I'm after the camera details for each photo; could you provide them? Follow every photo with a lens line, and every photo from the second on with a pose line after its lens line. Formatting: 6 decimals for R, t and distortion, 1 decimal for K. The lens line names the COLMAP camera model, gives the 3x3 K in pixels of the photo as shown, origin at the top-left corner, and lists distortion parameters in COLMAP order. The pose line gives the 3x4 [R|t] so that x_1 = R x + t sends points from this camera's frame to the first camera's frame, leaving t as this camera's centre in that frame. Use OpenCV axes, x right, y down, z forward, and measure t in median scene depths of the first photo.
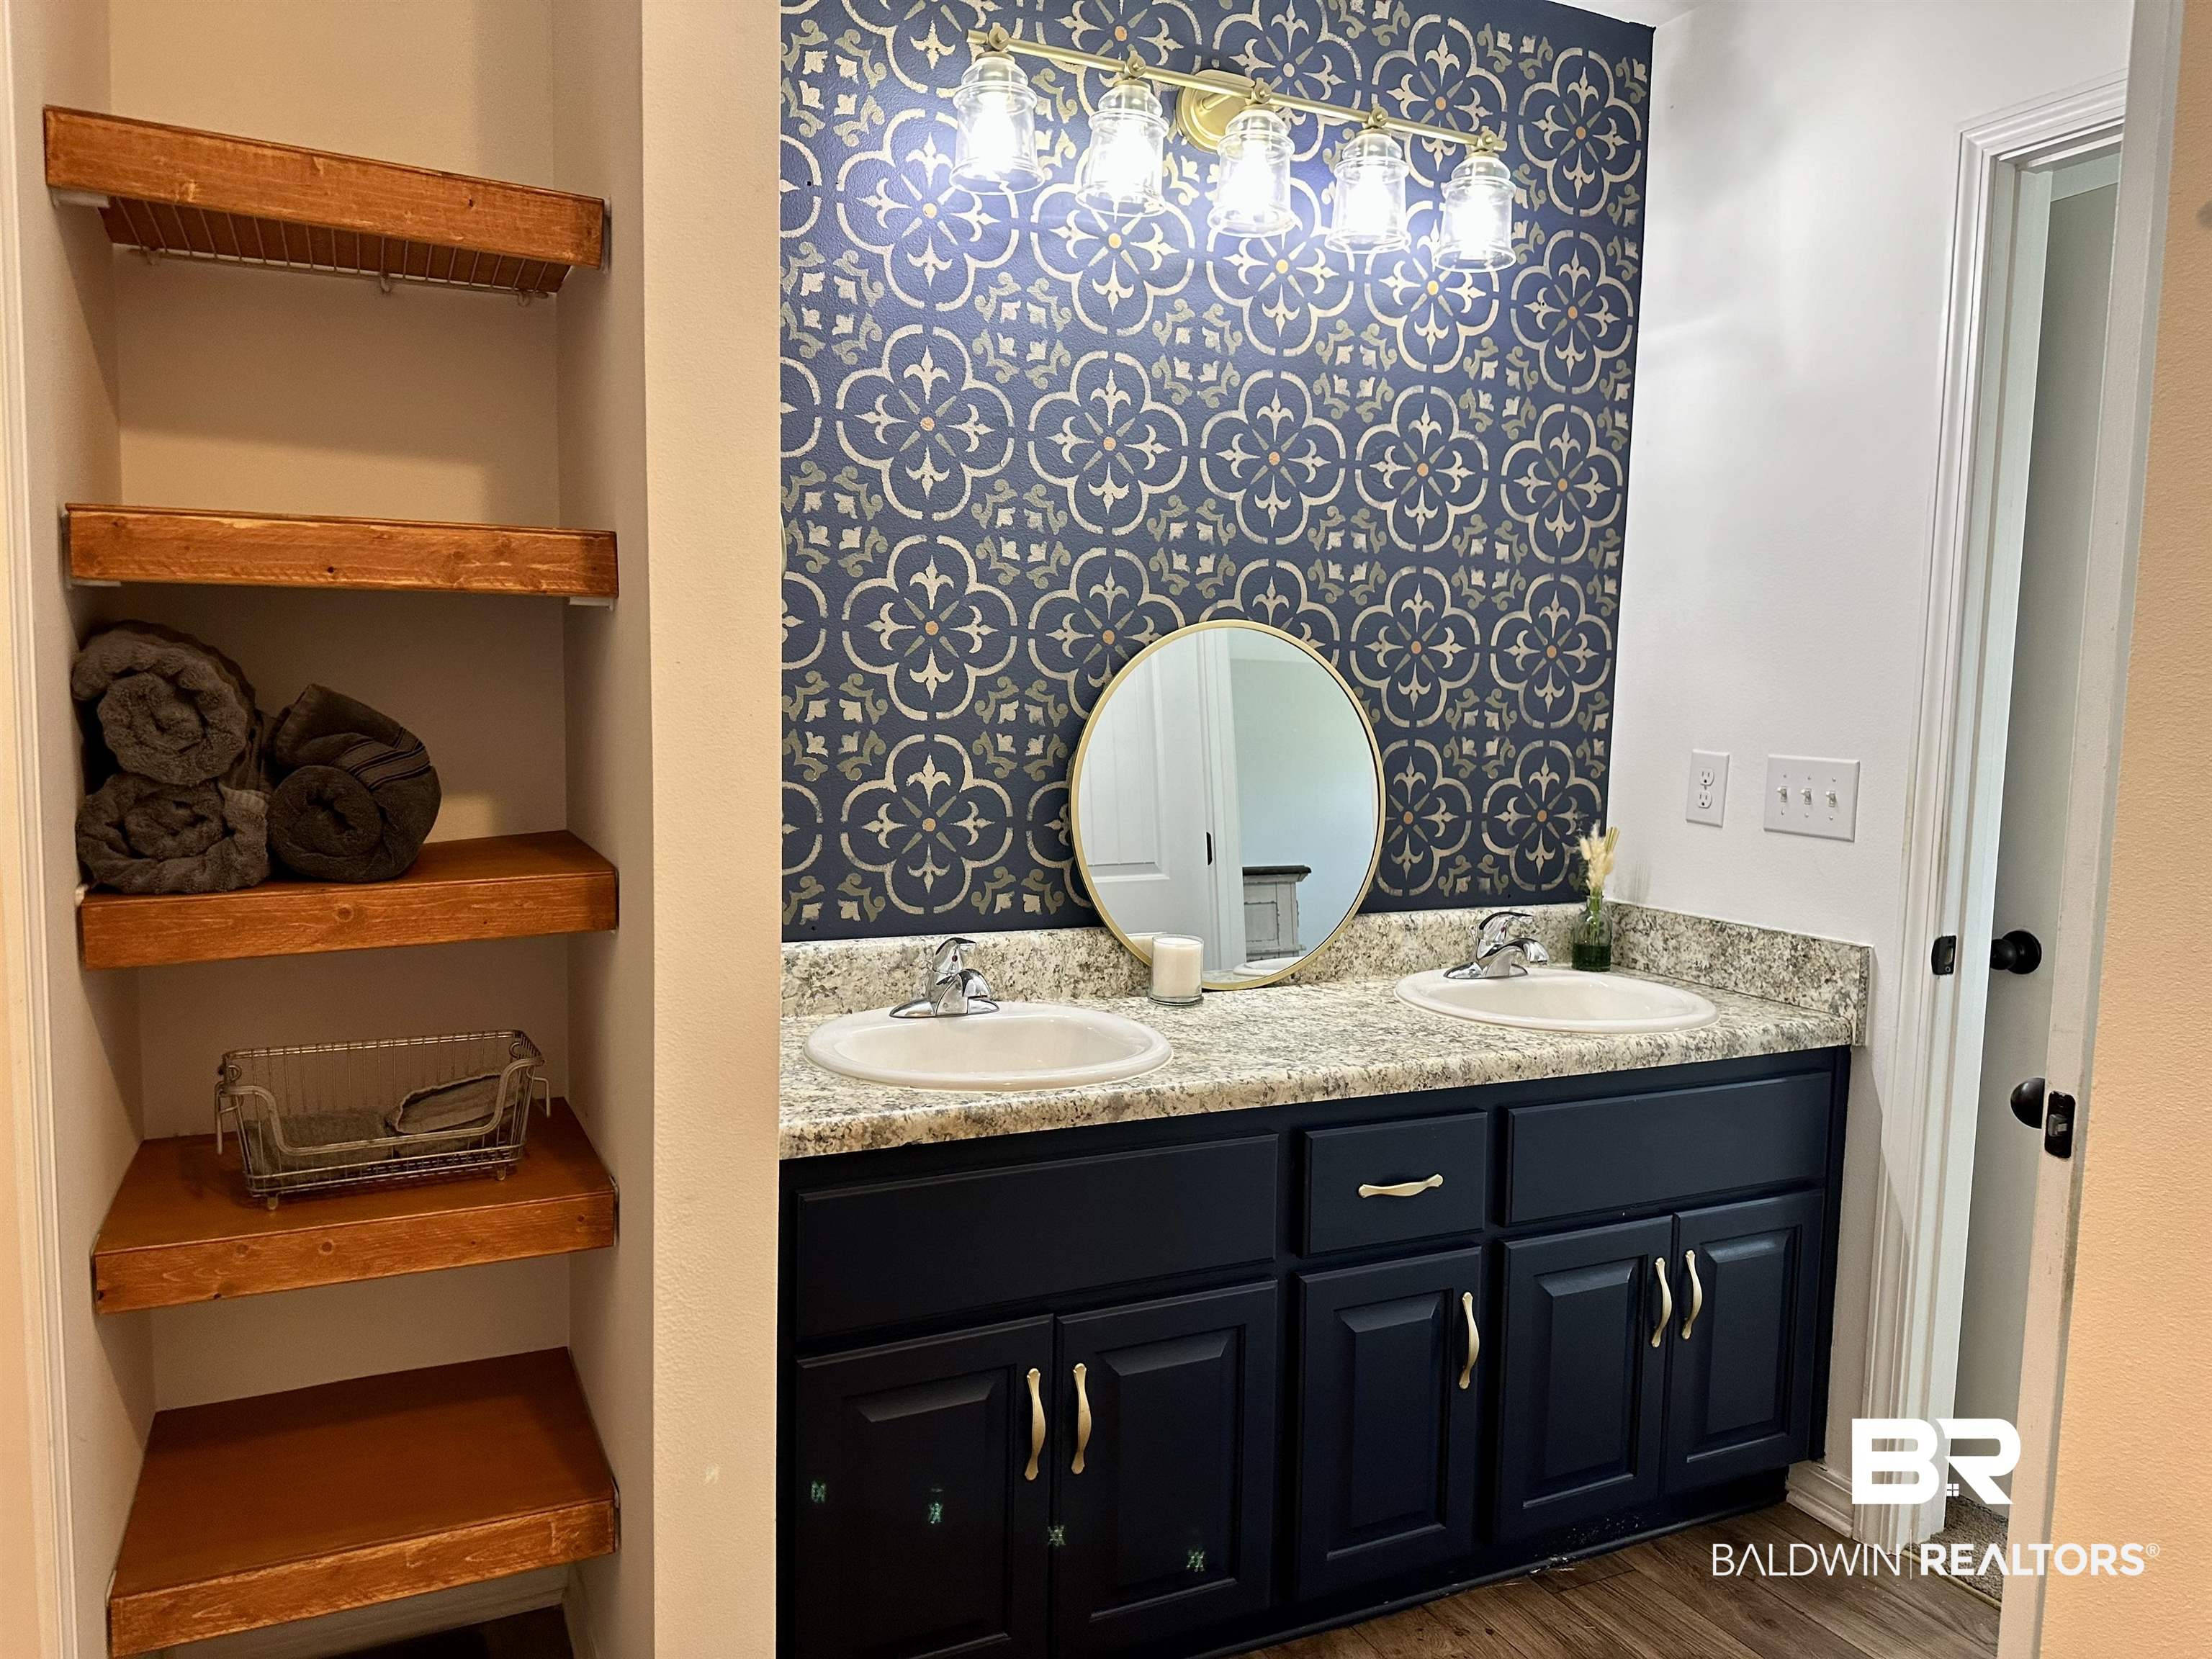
lens RADIAL K [[1546.4, 0, 1094.5], [0, 1546.4, 840.1], [0, 0, 1]] dist [0.068318, -0.096071]
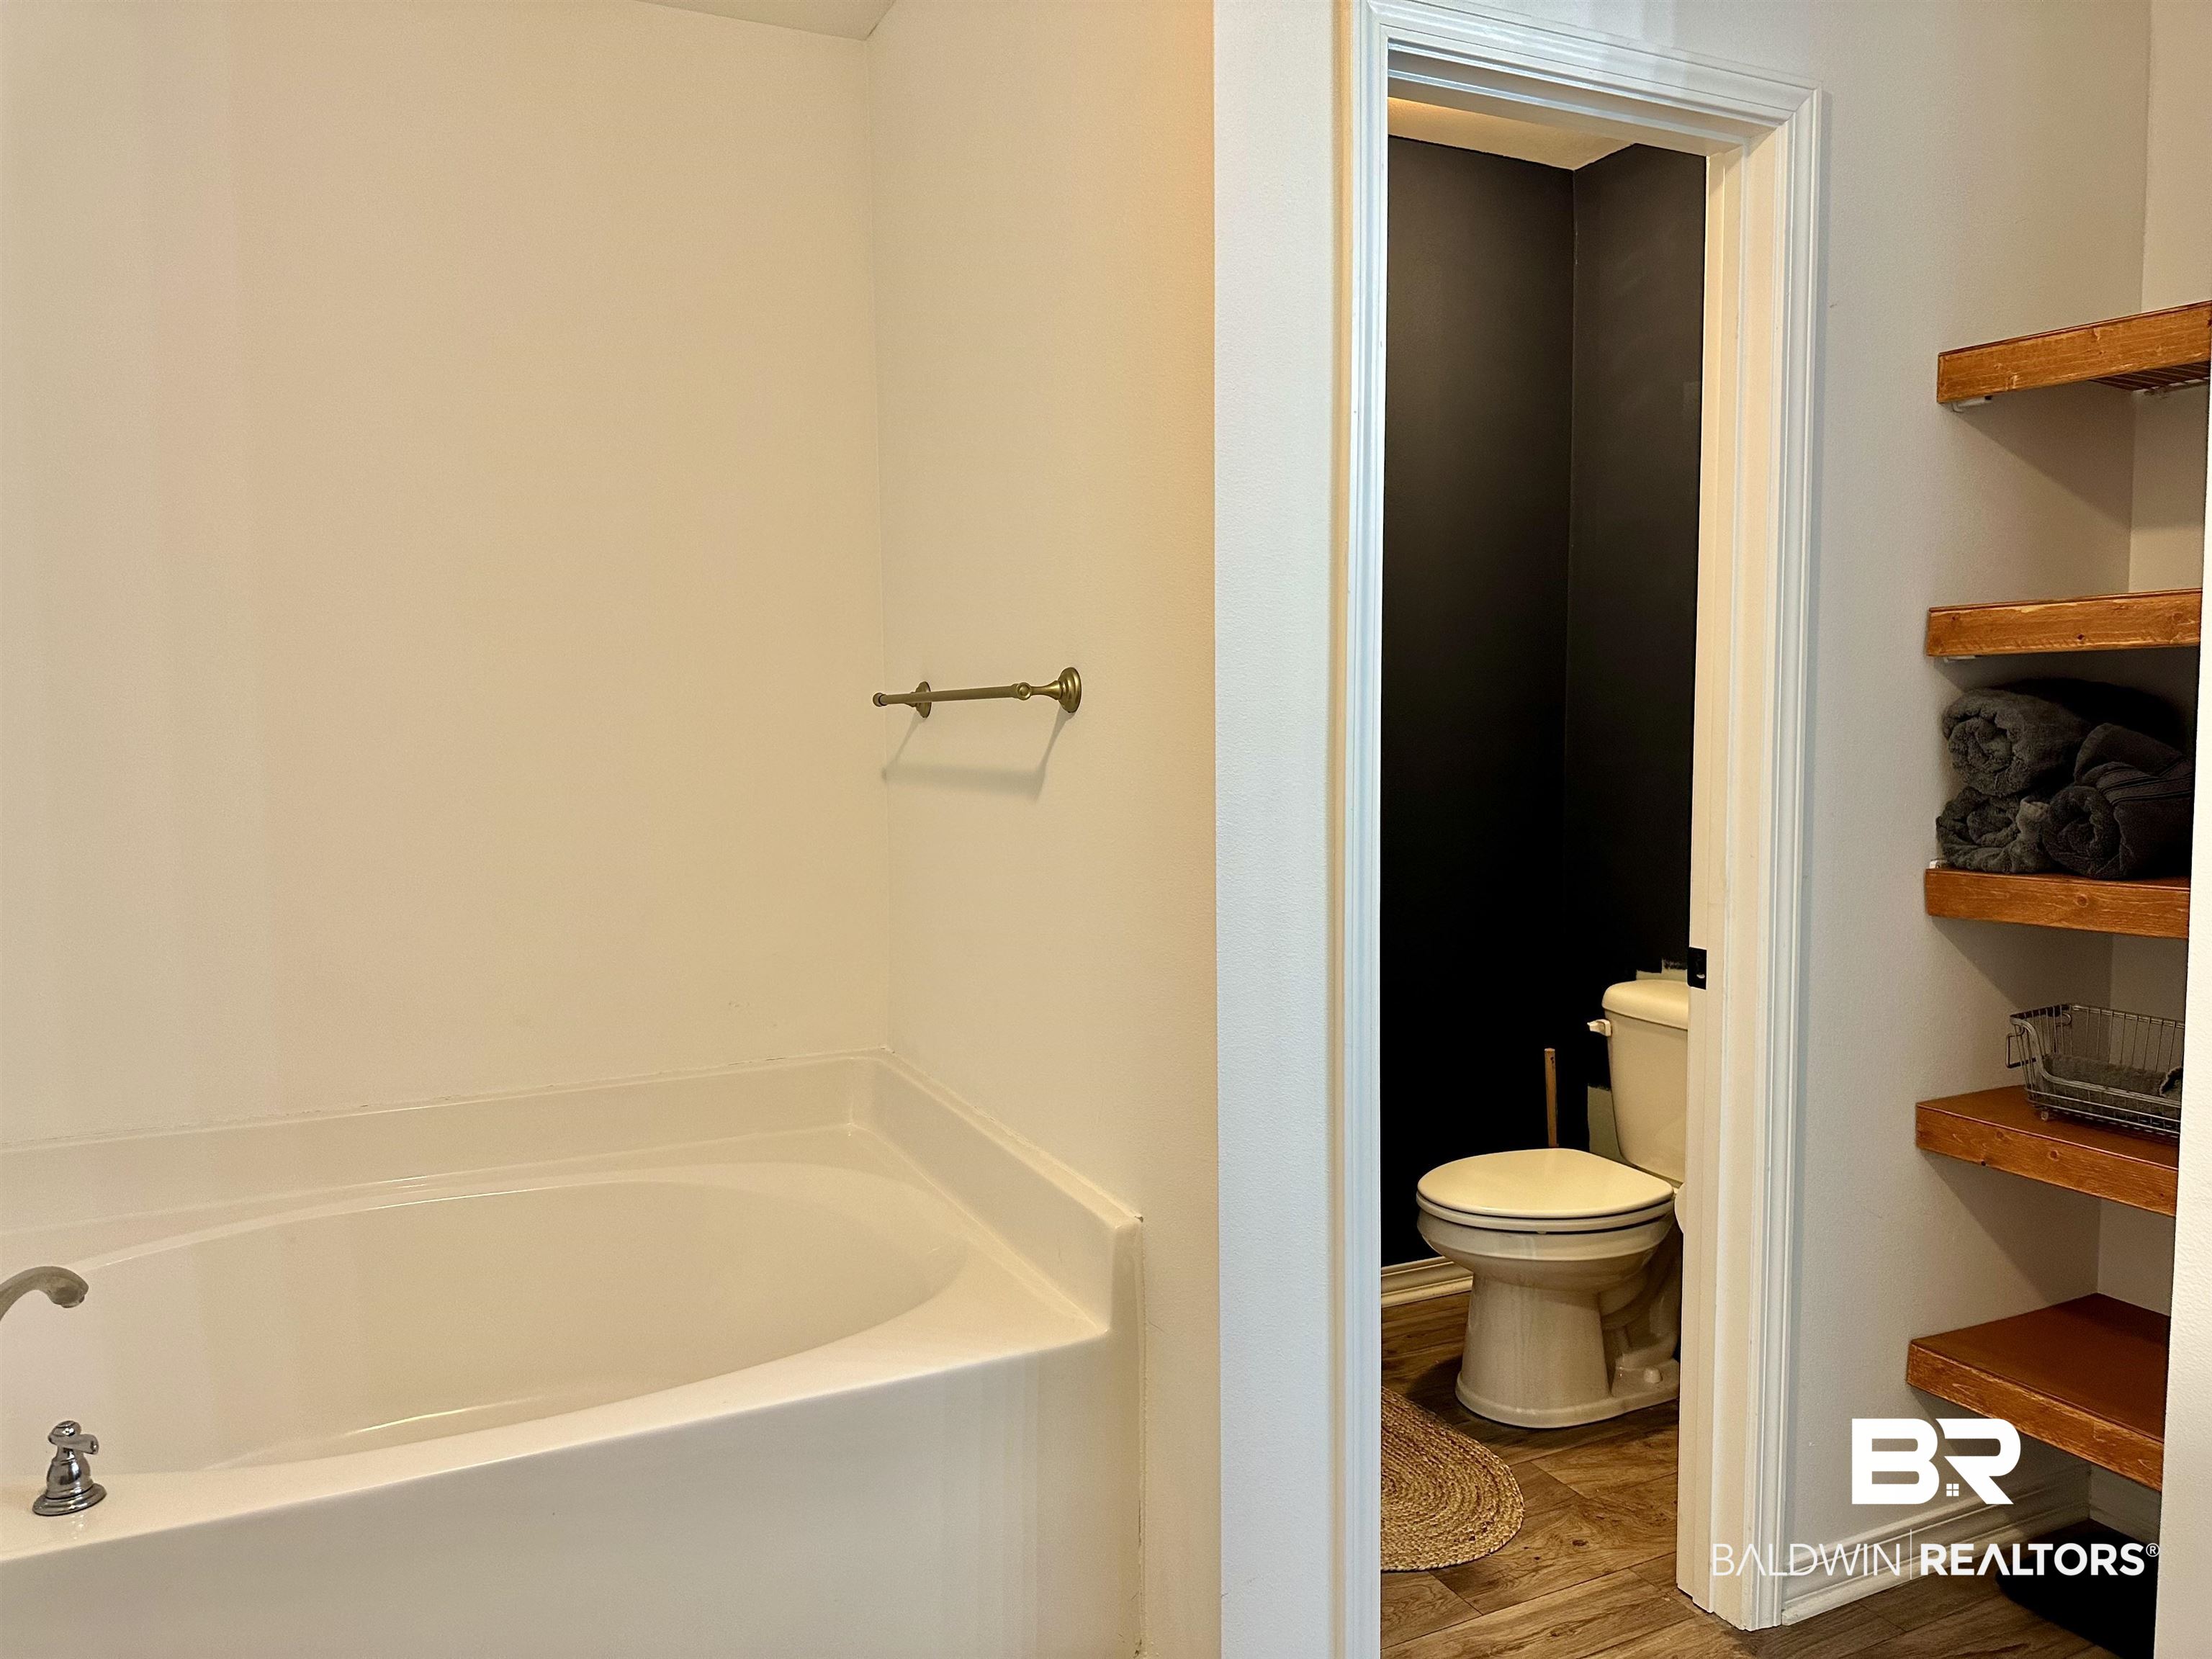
lens RADIAL K [[1546.4, 0, 1094.5], [0, 1546.4, 840.1], [0, 0, 1]] dist [0.068318, -0.096071]
pose [[-0.008136, 0.063802, -0.997929, 0.815020], [-0.092729, 0.993614, 0.064283, -0.010575], [0.995658, 0.093060, -0.002168, 0.186266]]
